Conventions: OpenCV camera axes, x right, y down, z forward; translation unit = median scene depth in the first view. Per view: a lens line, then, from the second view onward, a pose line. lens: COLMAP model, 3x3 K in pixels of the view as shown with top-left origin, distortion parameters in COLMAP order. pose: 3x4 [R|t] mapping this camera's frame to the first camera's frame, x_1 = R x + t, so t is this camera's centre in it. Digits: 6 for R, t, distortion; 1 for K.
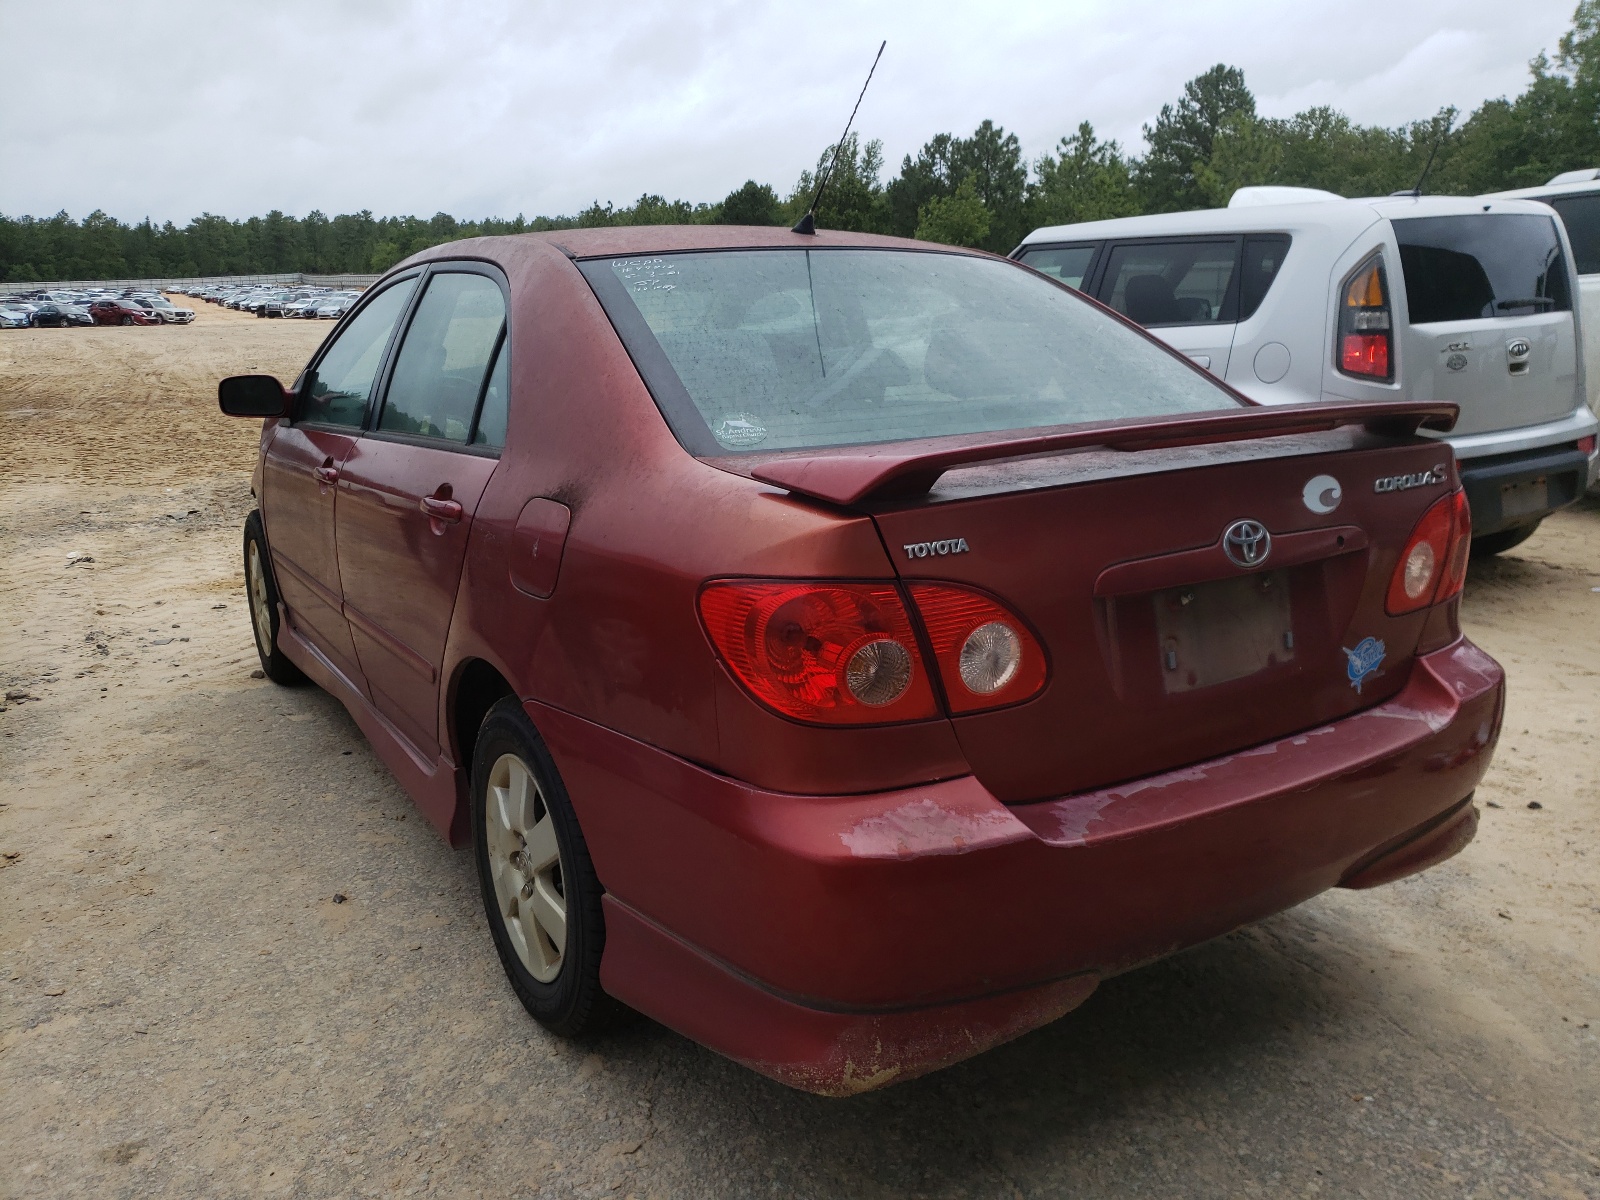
lens RADIAL K [[1239.2, 0, 795.3], [0, 1239.2, 599.9], [0, 0, 1]] dist [0.007765, 0.002569]
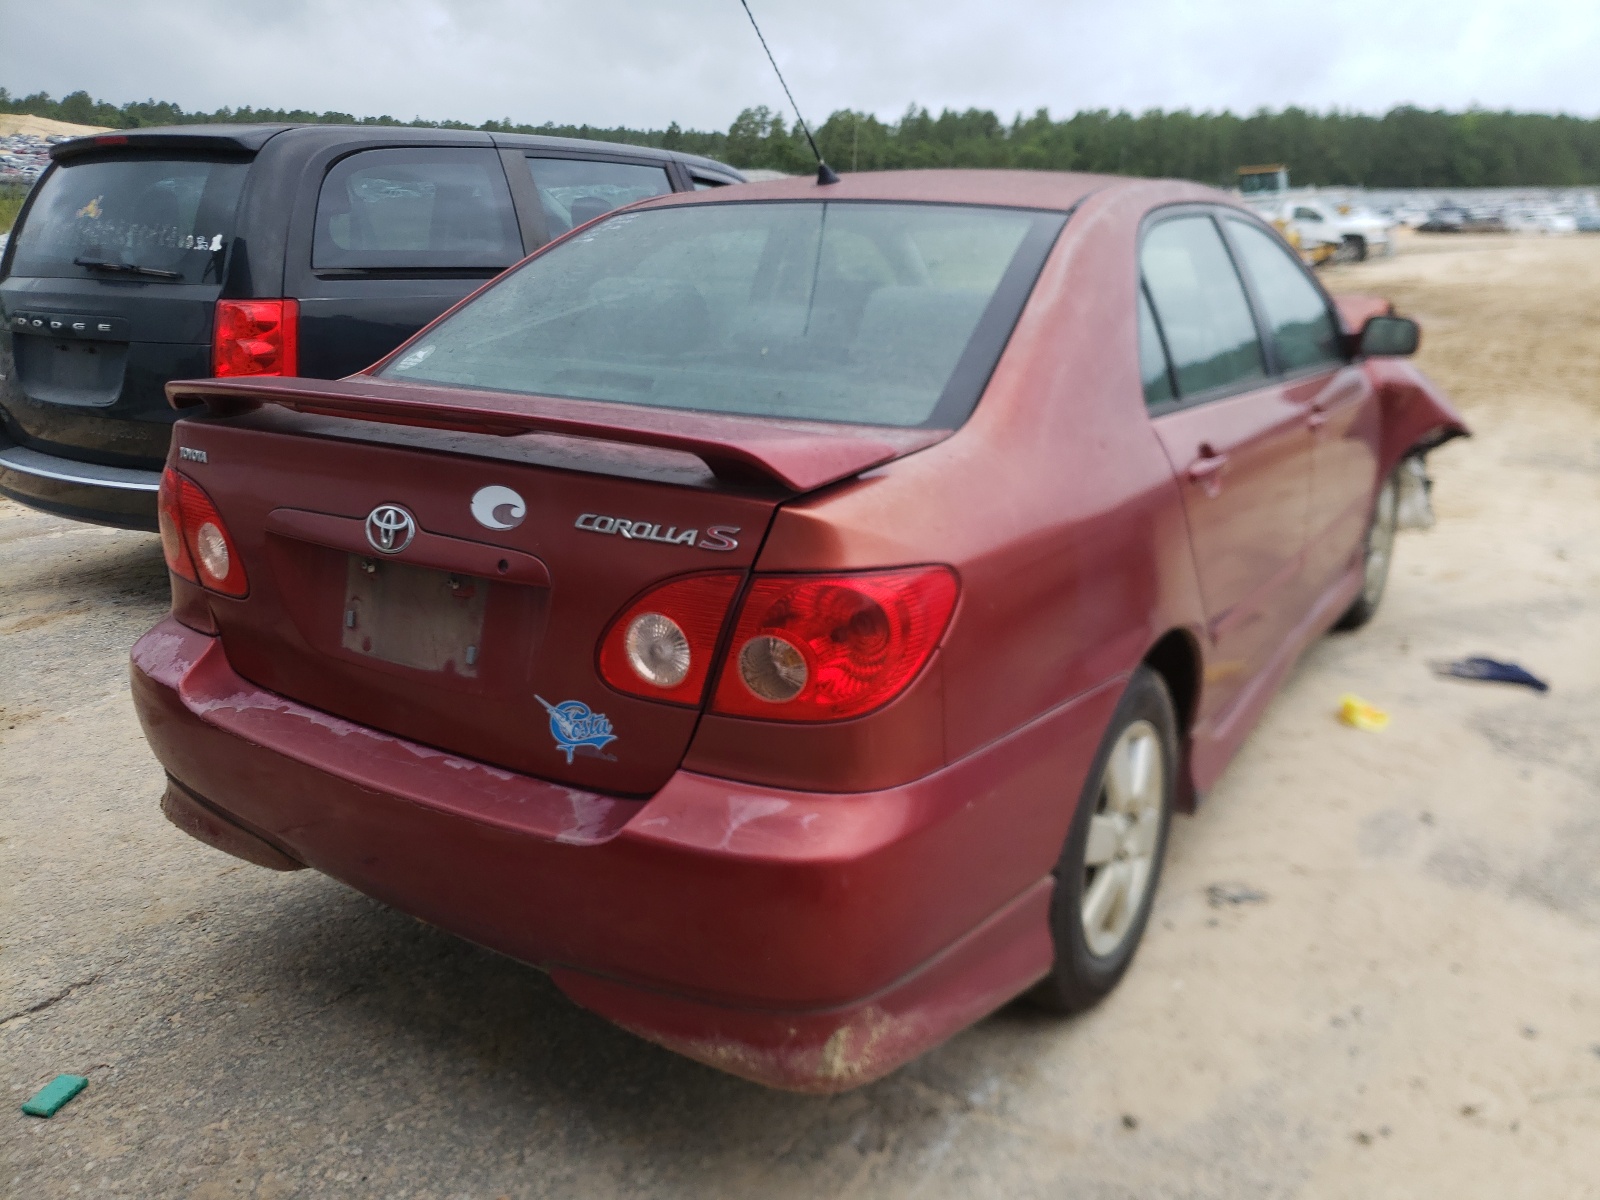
lens RADIAL K [[1255.2, 0, 799.5], [0, 1255.2, 554.1], [0, 0, 1]] dist [0.001590, 0.000365]
pose [[0.426172, 0.243515, -0.871251, 1.246458], [-0.211773, 0.963183, 0.165622, -0.236095], [0.879505, 0.113925, 0.462051, 0.751703]]
